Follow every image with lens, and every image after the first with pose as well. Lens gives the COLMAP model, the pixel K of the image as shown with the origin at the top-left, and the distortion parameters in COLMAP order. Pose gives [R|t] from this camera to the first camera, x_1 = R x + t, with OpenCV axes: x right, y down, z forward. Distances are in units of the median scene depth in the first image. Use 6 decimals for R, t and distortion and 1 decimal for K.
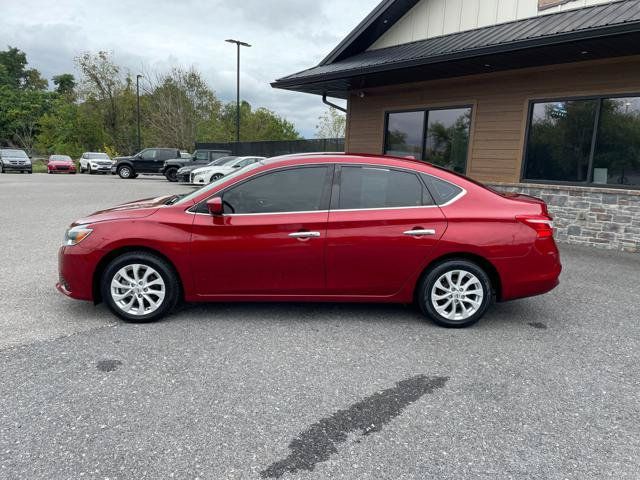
lens RADIAL K [[481.5, 0, 319.7], [0, 481.5, 244.7], [0, 0, 1]] dist [0.074003, -0.095908]
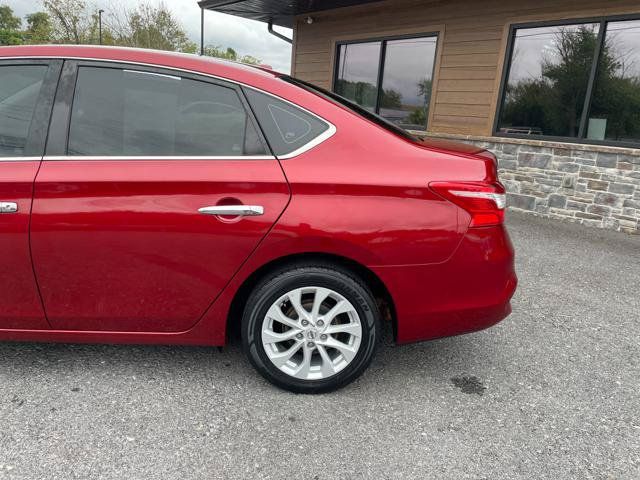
lens RADIAL K [[481.5, 0, 316.7], [0, 481.5, 240.7], [0, 0, 1]] dist [0.074003, -0.095908]
pose [[0.999419, 0.029004, 0.017882, 0.263042], [-0.030343, 0.996348, 0.079814, -0.033523], [-0.015502, -0.080311, 0.996649, 0.472226]]
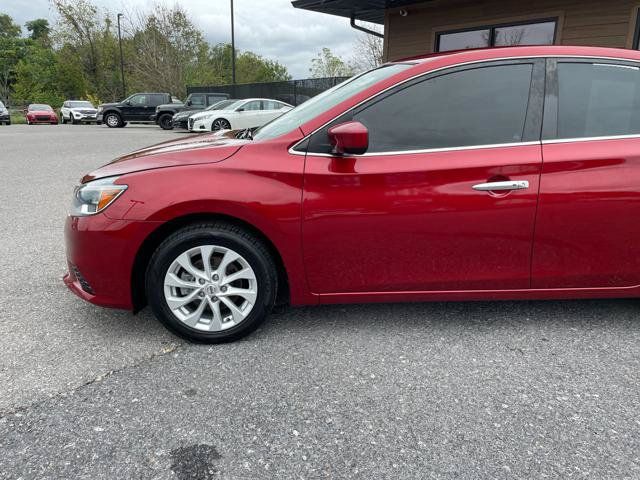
lens RADIAL K [[481.5, 0, 319.9], [0, 481.5, 234.1], [0, 0, 1]] dist [0.074003, -0.095908]
pose [[0.999425, -0.026136, 0.021579, -0.236575], [0.024278, 0.996315, 0.082267, -0.015381], [-0.023649, -0.081696, 0.996377, 0.397691]]
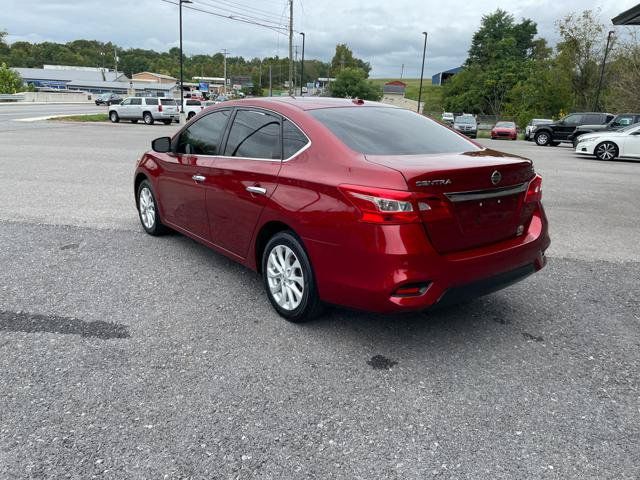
lens RADIAL K [[481.5, 0, 316.6], [0, 481.5, 242.3], [0, 0, 1]] dist [0.074003, -0.095908]
pose [[0.583060, 0.202756, -0.786721, 0.868079], [-0.158833, 0.978119, 0.134368, -0.060322], [0.796751, 0.046613, 0.602507, 0.542070]]
